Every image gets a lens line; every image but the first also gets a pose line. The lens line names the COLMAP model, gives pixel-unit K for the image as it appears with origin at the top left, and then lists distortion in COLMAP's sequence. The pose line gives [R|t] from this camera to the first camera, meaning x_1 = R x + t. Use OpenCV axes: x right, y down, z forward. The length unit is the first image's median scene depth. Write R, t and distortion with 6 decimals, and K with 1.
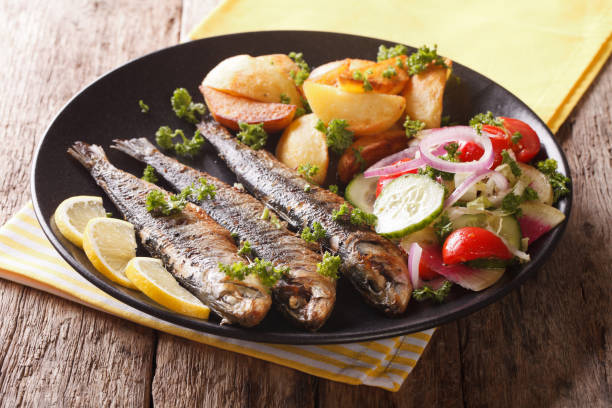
lens RADIAL K [[1994.5, 0, 306.0], [0, 1994.5, 204.0], [0, 0, 1]] dist [0.214160, 1.415178]
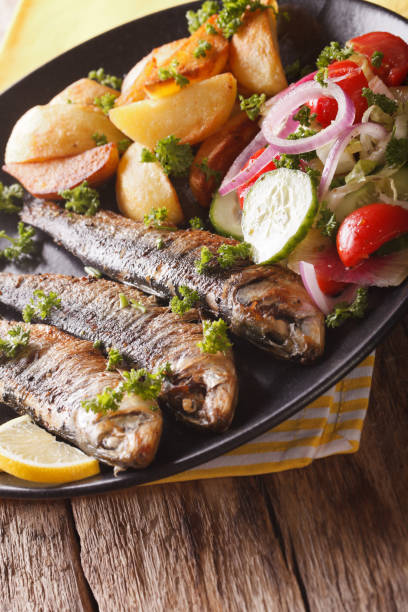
lens RADIAL K [[1994.5, 0, 187.5], [0, 1994.5, 320.9], [0, 0, 1]] dist [0.214160, 1.415178]
pose [[0.890322, -0.430295, -0.148907, 0.118031], [0.446118, 0.889797, 0.096123, -0.053017], [0.091136, -0.152011, 0.984168, 0.220953]]
